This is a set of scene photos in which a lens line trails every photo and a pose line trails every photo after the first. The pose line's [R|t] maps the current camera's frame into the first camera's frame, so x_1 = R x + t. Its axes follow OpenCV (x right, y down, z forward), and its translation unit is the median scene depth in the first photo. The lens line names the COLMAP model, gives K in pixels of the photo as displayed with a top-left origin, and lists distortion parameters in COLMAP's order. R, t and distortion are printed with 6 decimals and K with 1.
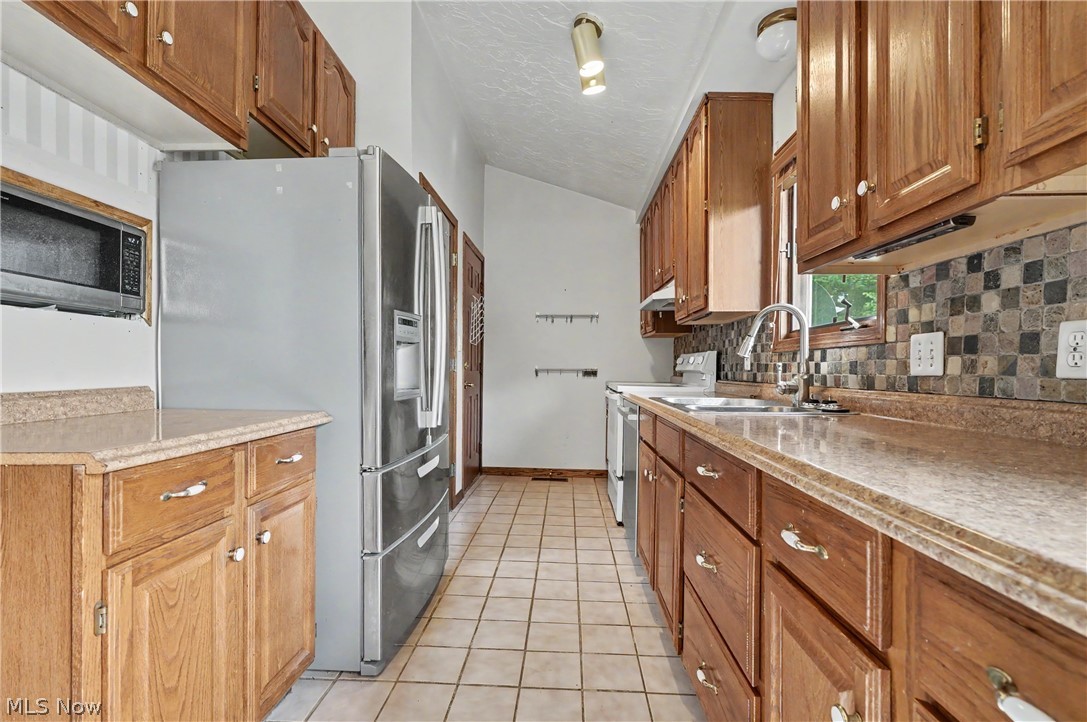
lens RADIAL K [[496.3, 0, 543.8], [0, 496.3, 367.3], [0, 0, 1]] dist [-0.010681, 0.001435]
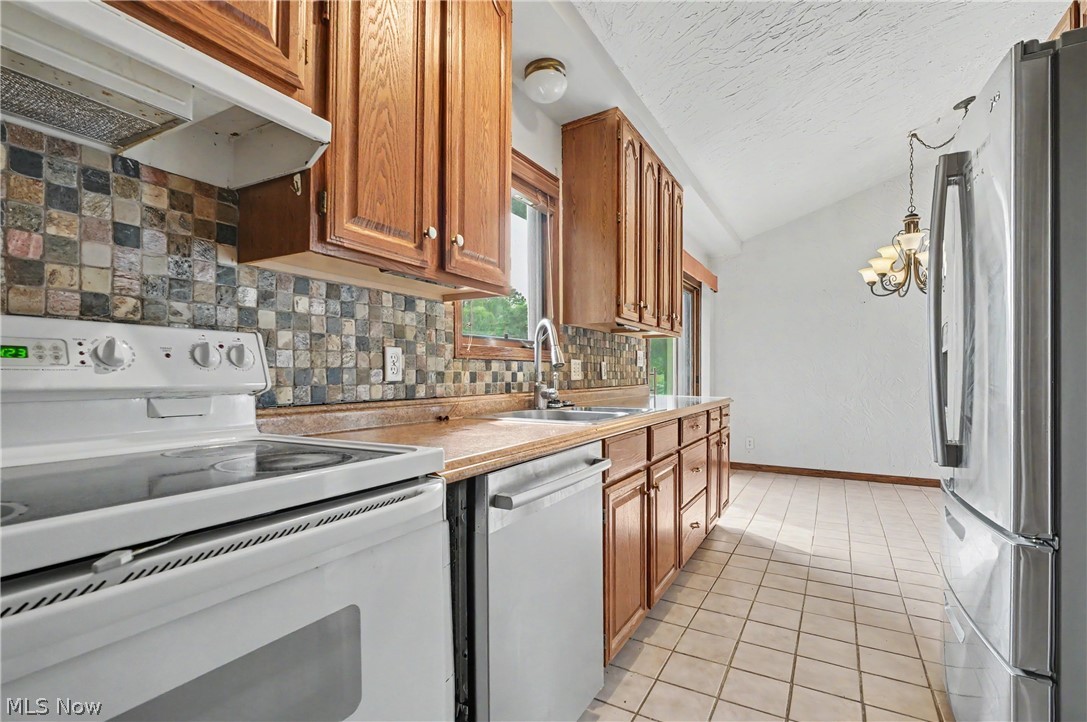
lens RADIAL K [[496.3, 0, 543.3], [0, 496.3, 376.9], [0, 0, 1]] dist [-0.010681, 0.001435]
pose [[-0.886953, -0.008101, 0.461789, -0.041043], [-0.006050, 0.999964, 0.005922, -0.006387], [-0.461820, 0.002459, -0.886970, 2.133851]]
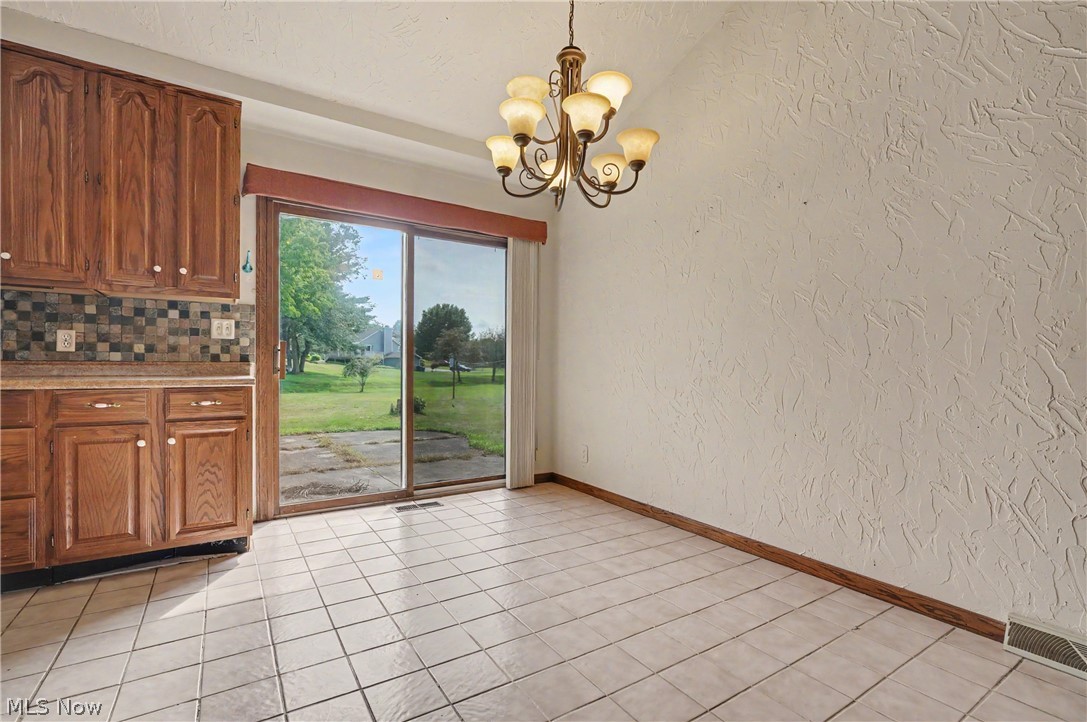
lens RADIAL K [[496.3, 0, 544.1], [0, 496.3, 371.8], [0, 0, 1]] dist [-0.010681, 0.001435]
pose [[-0.582975, -0.021448, 0.812207, -1.376564], [-0.015687, 0.999762, 0.015141, 0.027138], [-0.812339, -0.003915, -0.583172, 0.229982]]
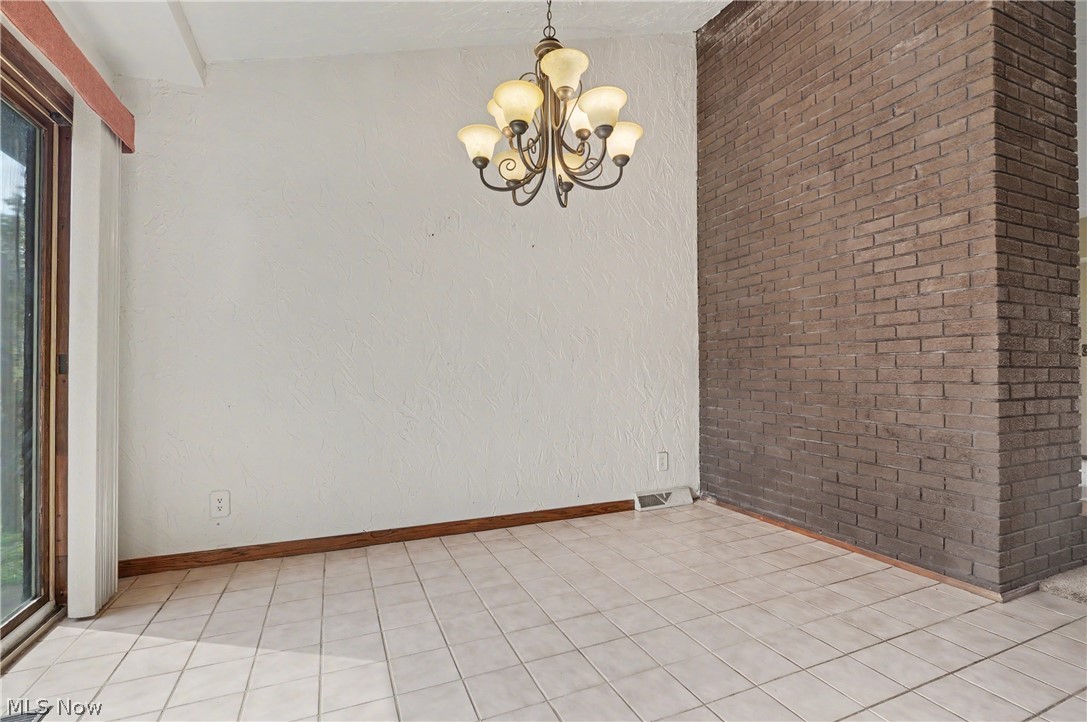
lens RADIAL K [[496.3, 0, 547.5], [0, 496.3, 367.3], [0, 0, 1]] dist [-0.010681, 0.001435]
pose [[-0.895714, -0.007965, -0.444560, 0.030998], [-0.001510, 0.999888, -0.014871, 0.046748], [0.444629, -0.012649, -0.895625, 0.486143]]
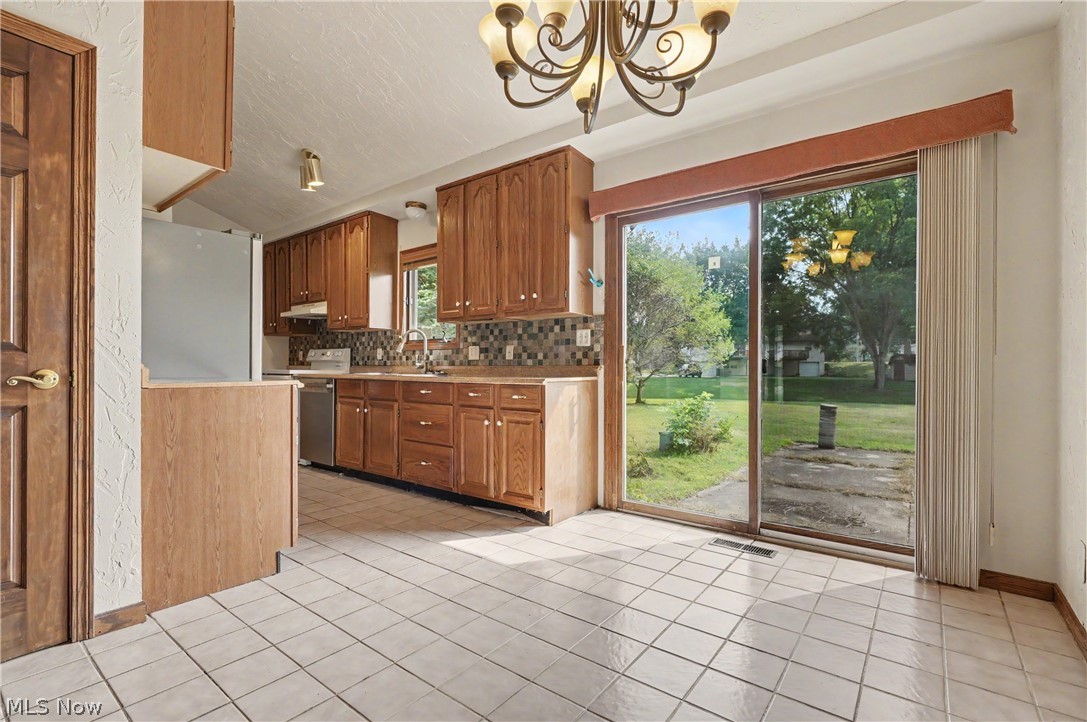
lens RADIAL K [[496.3, 0, 544.9], [0, 496.3, 369.7], [0, 0, 1]] dist [-0.010681, 0.001435]
pose [[0.570669, -0.004115, 0.821170, -1.121534], [-0.005290, 0.999948, 0.008688, 0.036540], [-0.821163, -0.009302, 0.570617, -0.839541]]
